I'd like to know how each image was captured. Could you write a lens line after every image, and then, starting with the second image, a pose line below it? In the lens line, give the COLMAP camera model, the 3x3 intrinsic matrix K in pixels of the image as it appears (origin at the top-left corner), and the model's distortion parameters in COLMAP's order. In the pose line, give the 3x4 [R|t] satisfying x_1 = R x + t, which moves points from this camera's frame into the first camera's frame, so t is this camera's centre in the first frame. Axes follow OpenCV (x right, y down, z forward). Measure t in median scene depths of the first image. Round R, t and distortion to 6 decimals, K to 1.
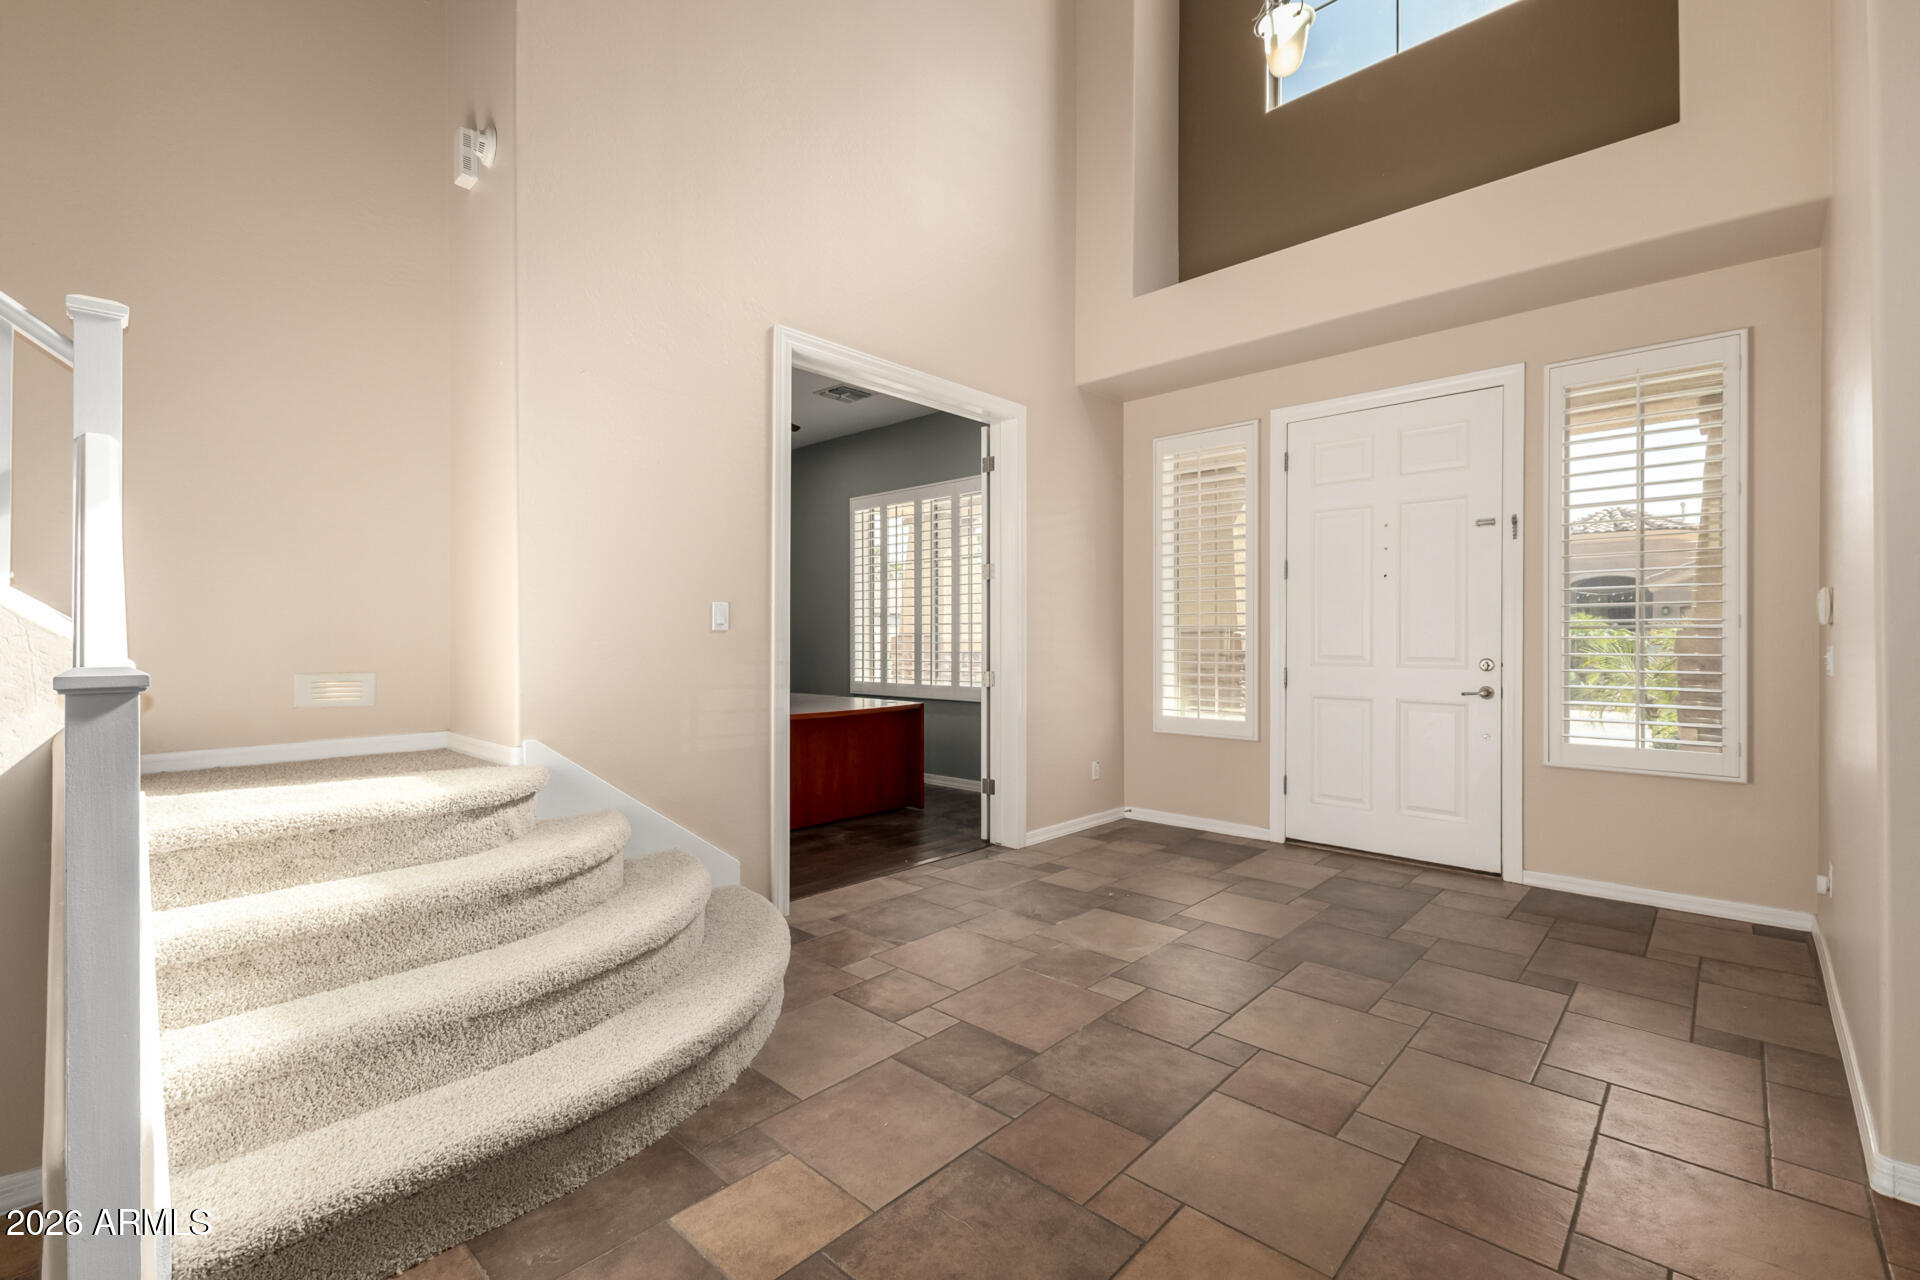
lens RADIAL K [[838.9, 0, 965.3], [0, 838.9, 640.5], [0, 0, 1]] dist [0.009644, -0.001250]
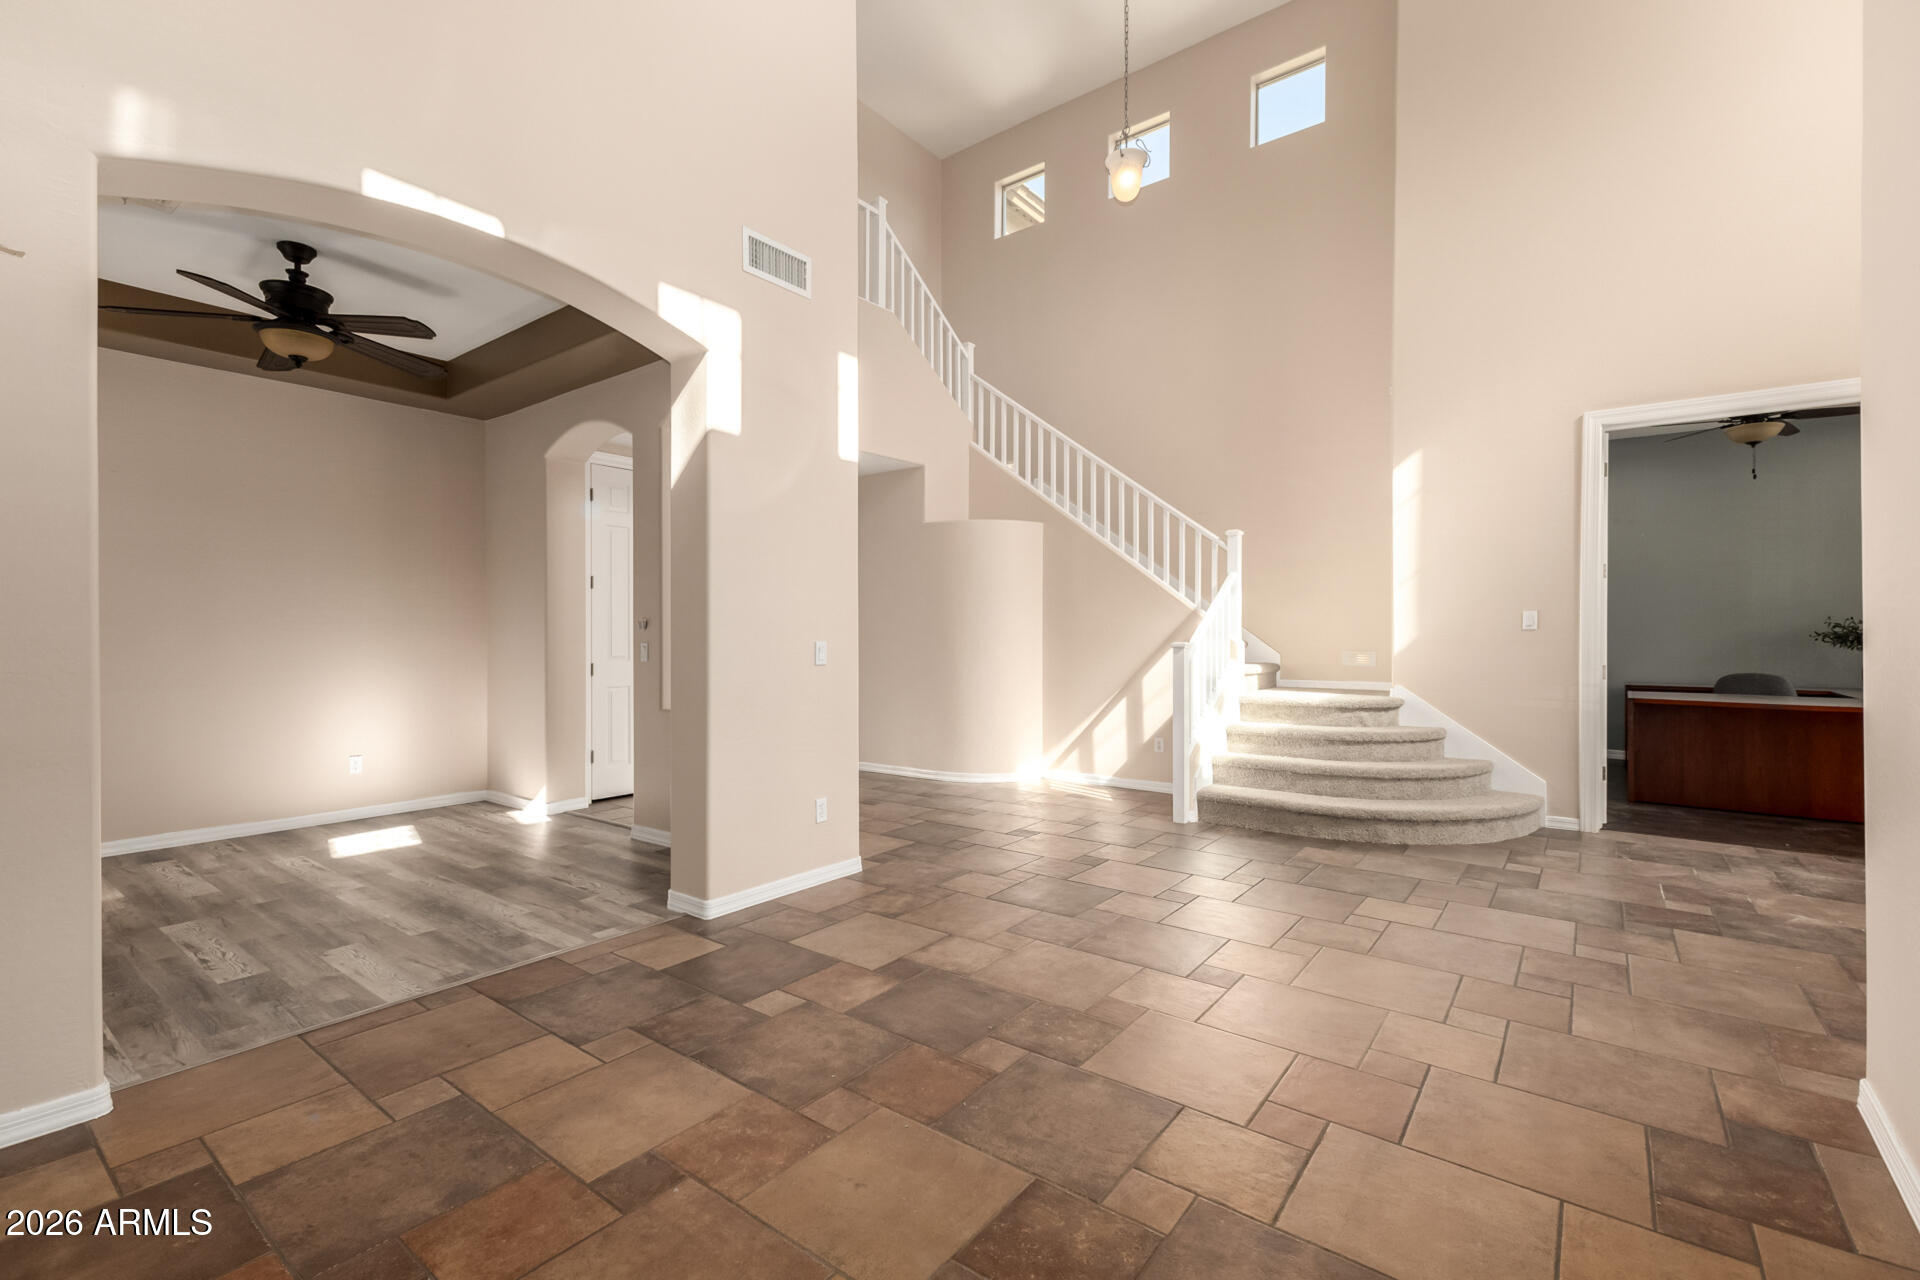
lens RADIAL K [[831.1, 0, 948.8], [0, 831.1, 637.5], [0, 0, 1]] dist [0.011941, -0.000544]
pose [[0.075382, 0.003684, -0.997148, 1.156668], [0.002289, 0.999990, 0.003868, -0.005216], [0.997152, -0.002574, 0.075373, -0.186843]]
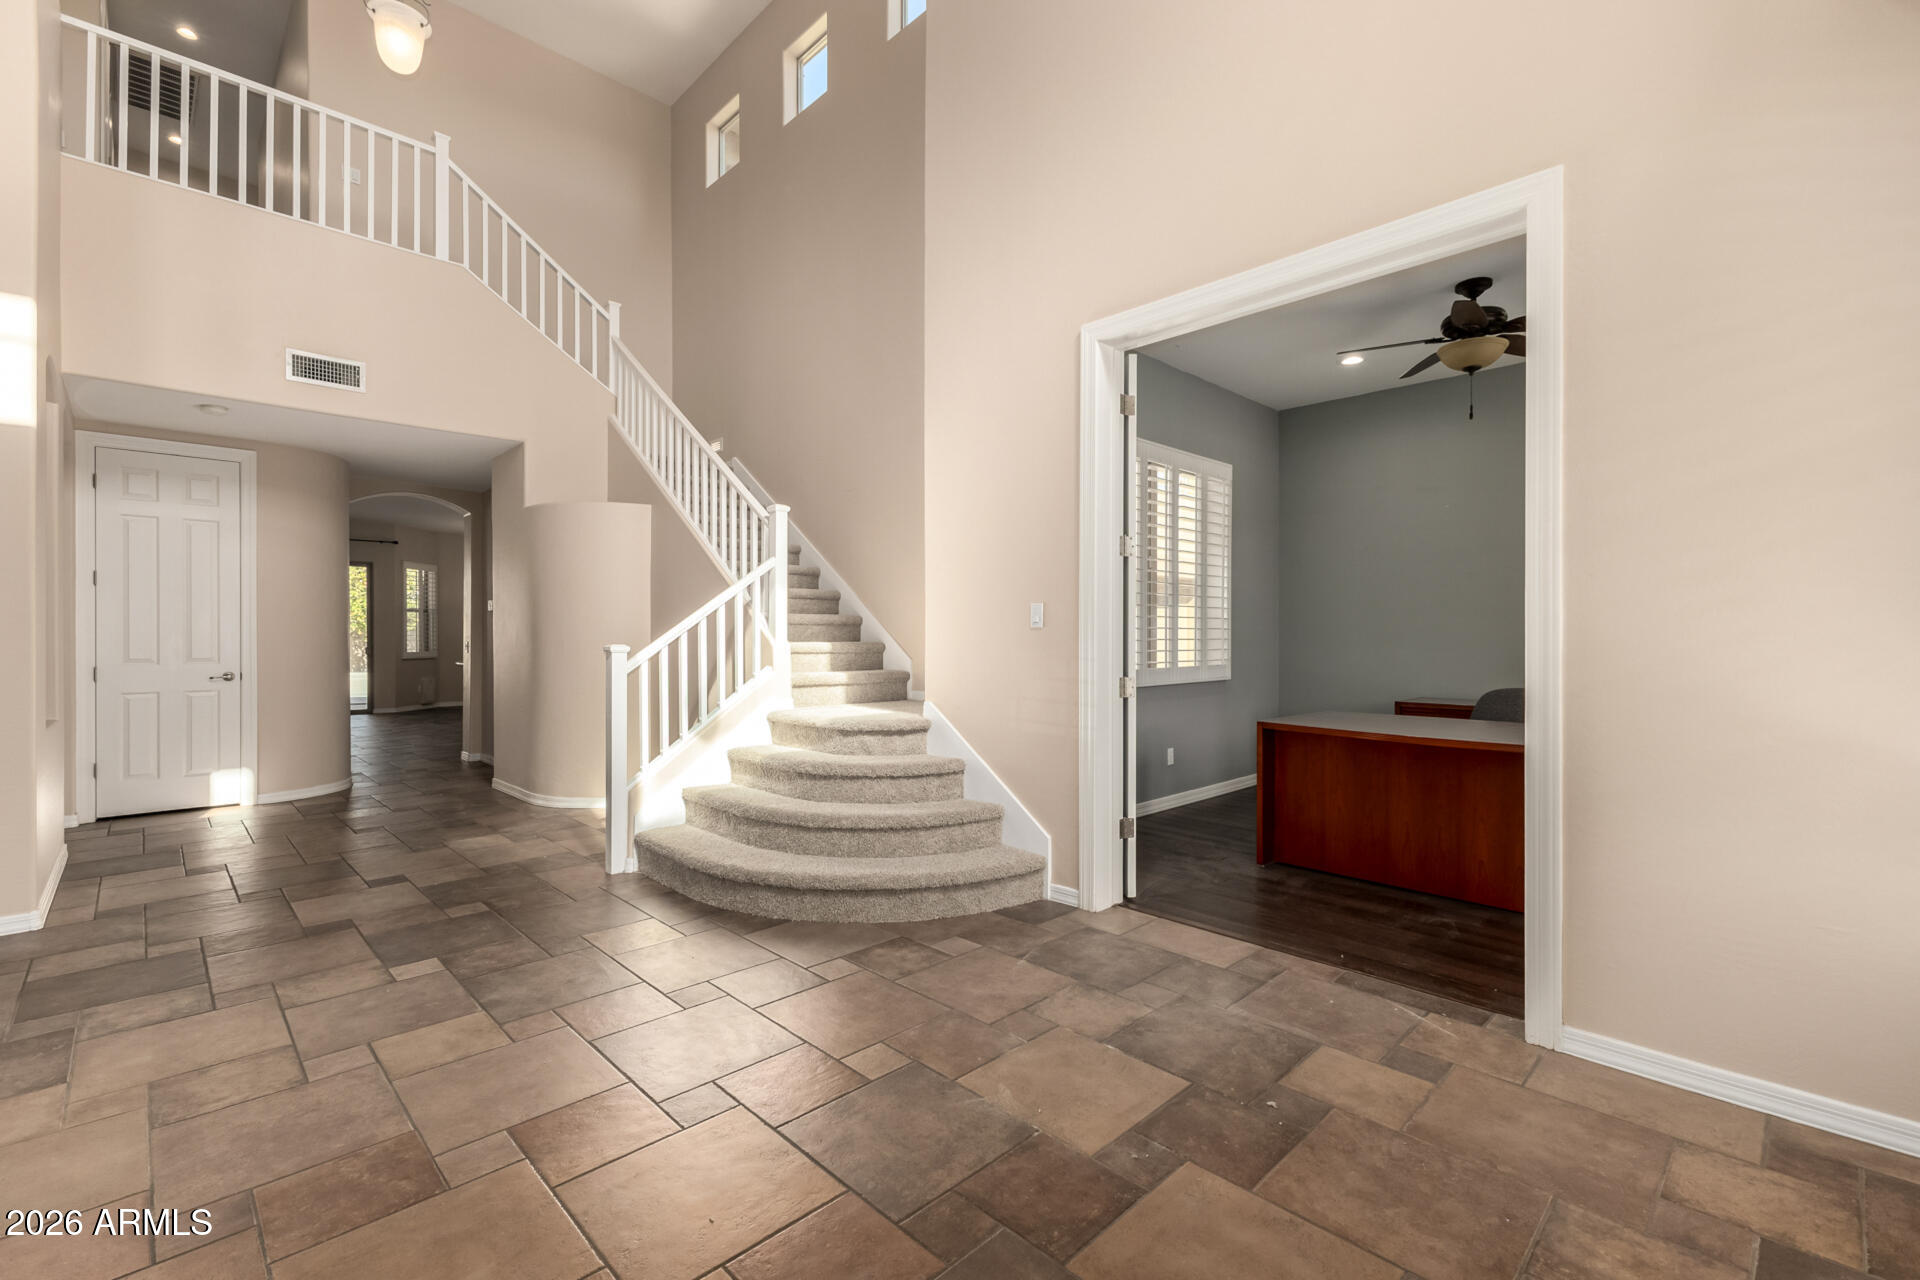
lens RADIAL K [[831.1, 0, 948.8], [0, 831.1, 637.5], [0, 0, 1]] dist [0.011941, -0.000544]
pose [[-0.068793, 0.000729, -0.997631, 0.831208], [0.001379, 0.999999, 0.000635, 0.000166], [0.997630, -0.001332, -0.068794, 0.948773]]
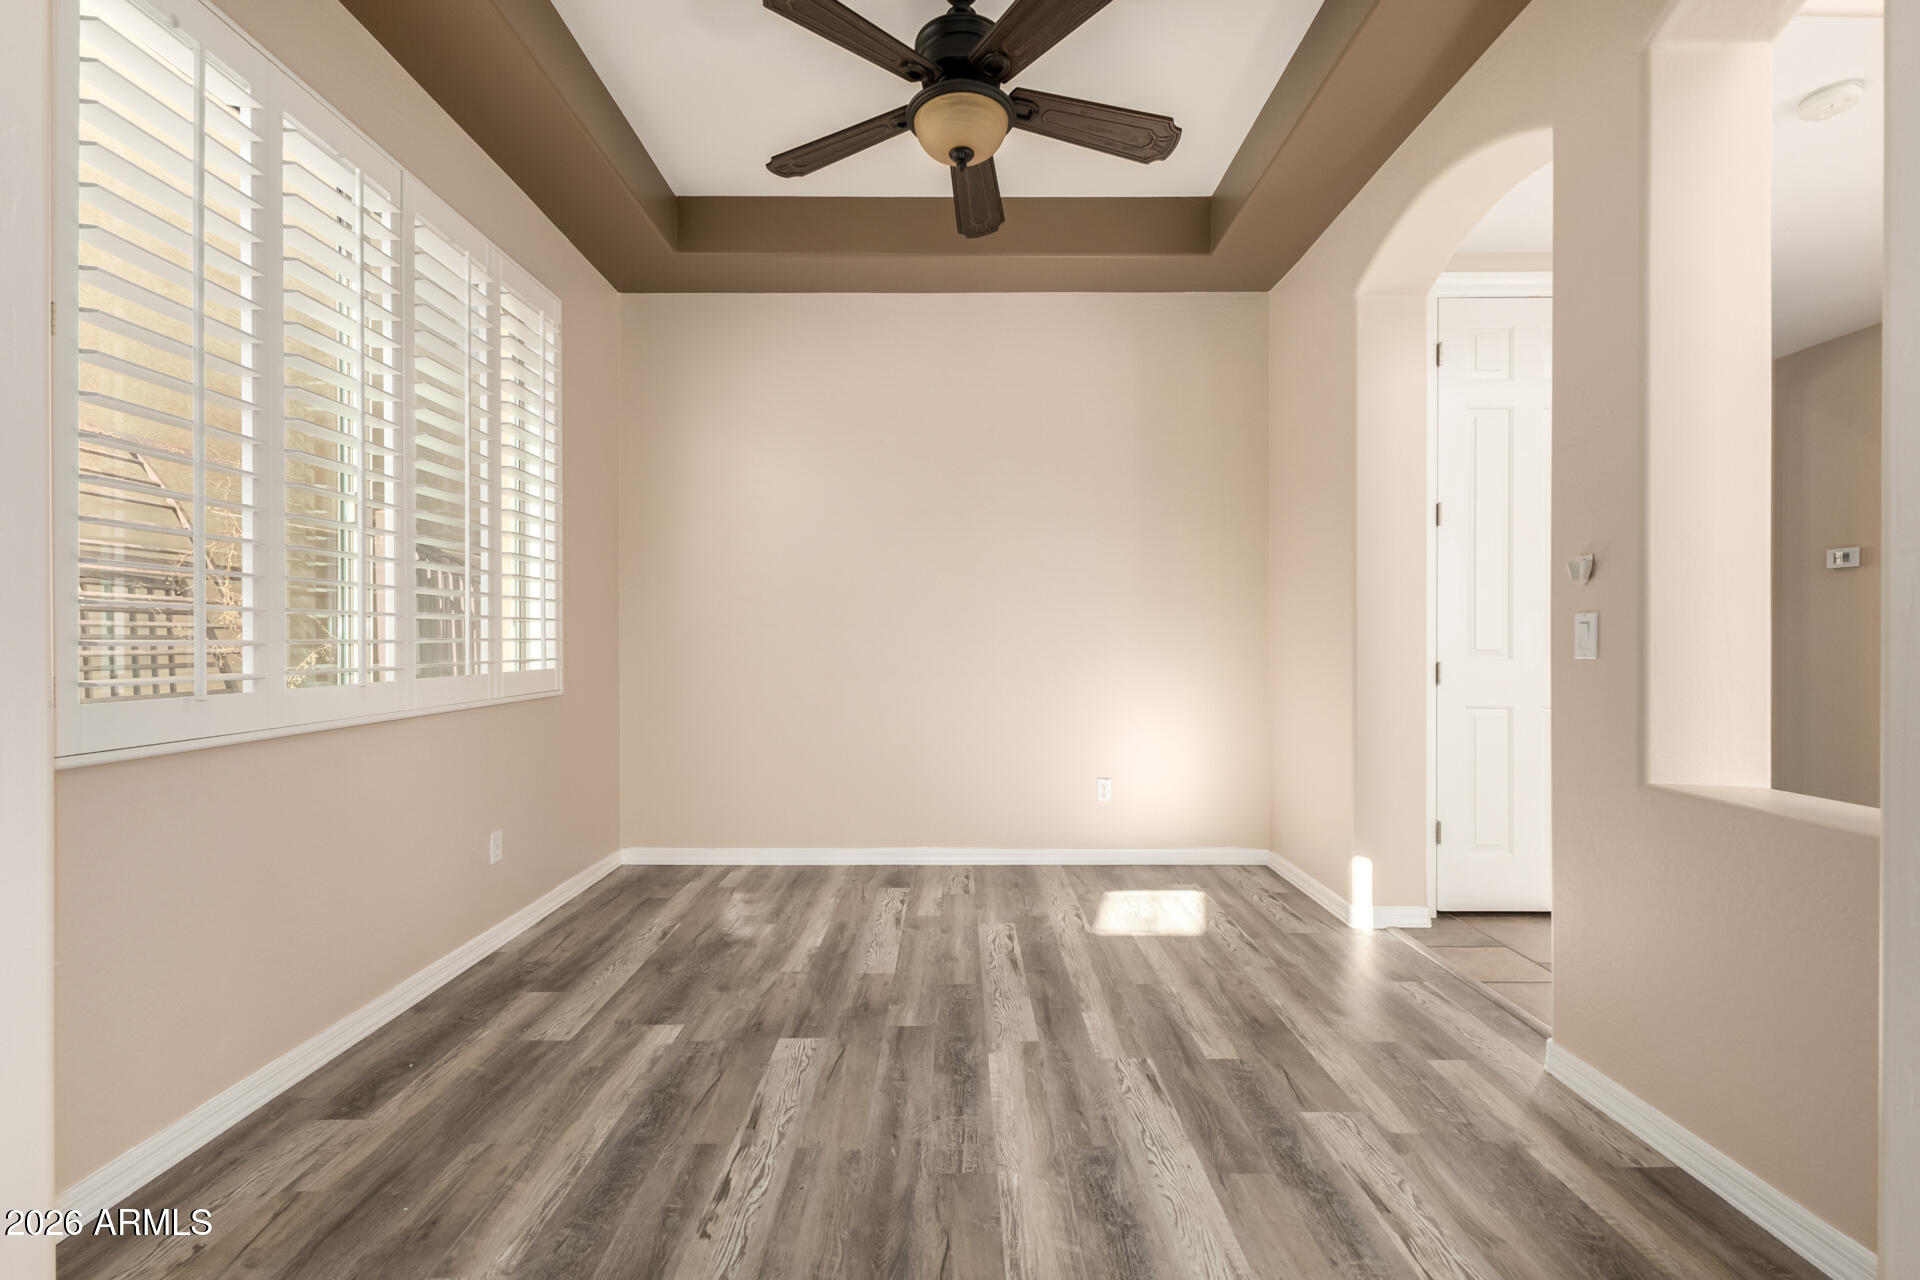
lens RADIAL K [[838.9, 0, 965.3], [0, 838.9, 640.5], [0, 0, 1]] dist [0.009644, -0.001250]
pose [[-0.730055, 0.003303, -0.683381, 0.400045], [0.003181, 0.999994, 0.001435, 0.025028], [0.683381, -0.001126, -0.730061, -0.472717]]
